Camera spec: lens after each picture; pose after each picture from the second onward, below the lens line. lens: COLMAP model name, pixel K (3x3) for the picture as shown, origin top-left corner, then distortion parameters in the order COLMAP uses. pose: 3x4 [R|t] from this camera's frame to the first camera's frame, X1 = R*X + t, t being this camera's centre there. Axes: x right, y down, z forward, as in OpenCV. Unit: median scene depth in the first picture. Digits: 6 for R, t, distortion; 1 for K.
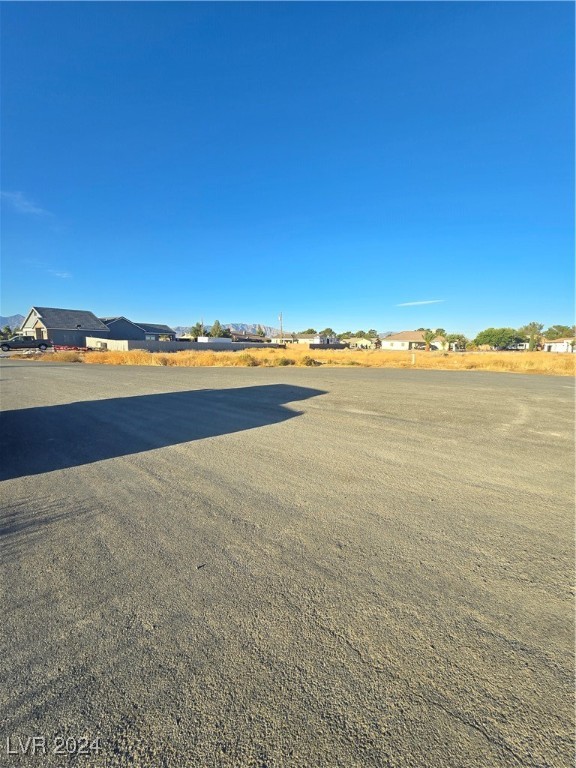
lens RADIAL K [[312.4, 0, 289.7], [0, 312.4, 379.3], [0, 0, 1]] dist [0.001982, 0.000433]
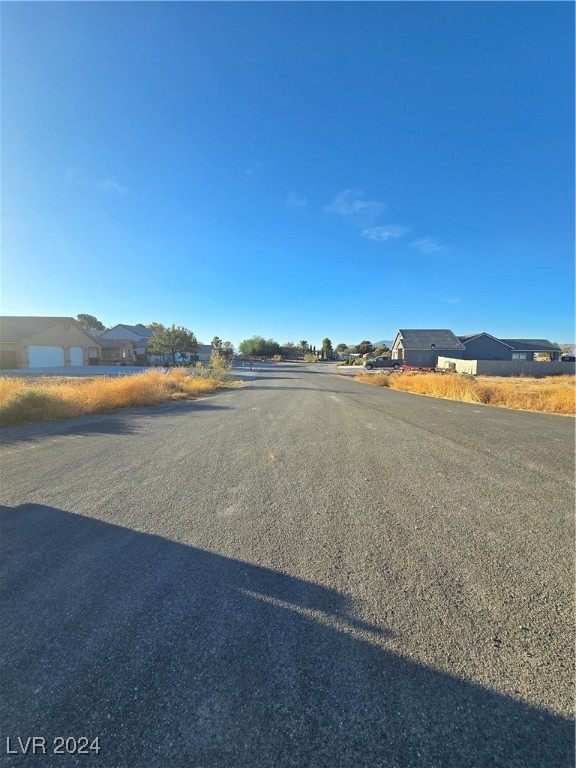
lens RADIAL K [[312.4, 0, 288.8], [0, 312.4, 381.8], [0, 0, 1]] dist [0.001982, 0.000433]
pose [[0.457174, 0.059703, -0.887371, -0.017669], [-0.106384, 0.994252, 0.012085, -0.023462], [0.882992, 0.088877, 0.460898, 0.174126]]
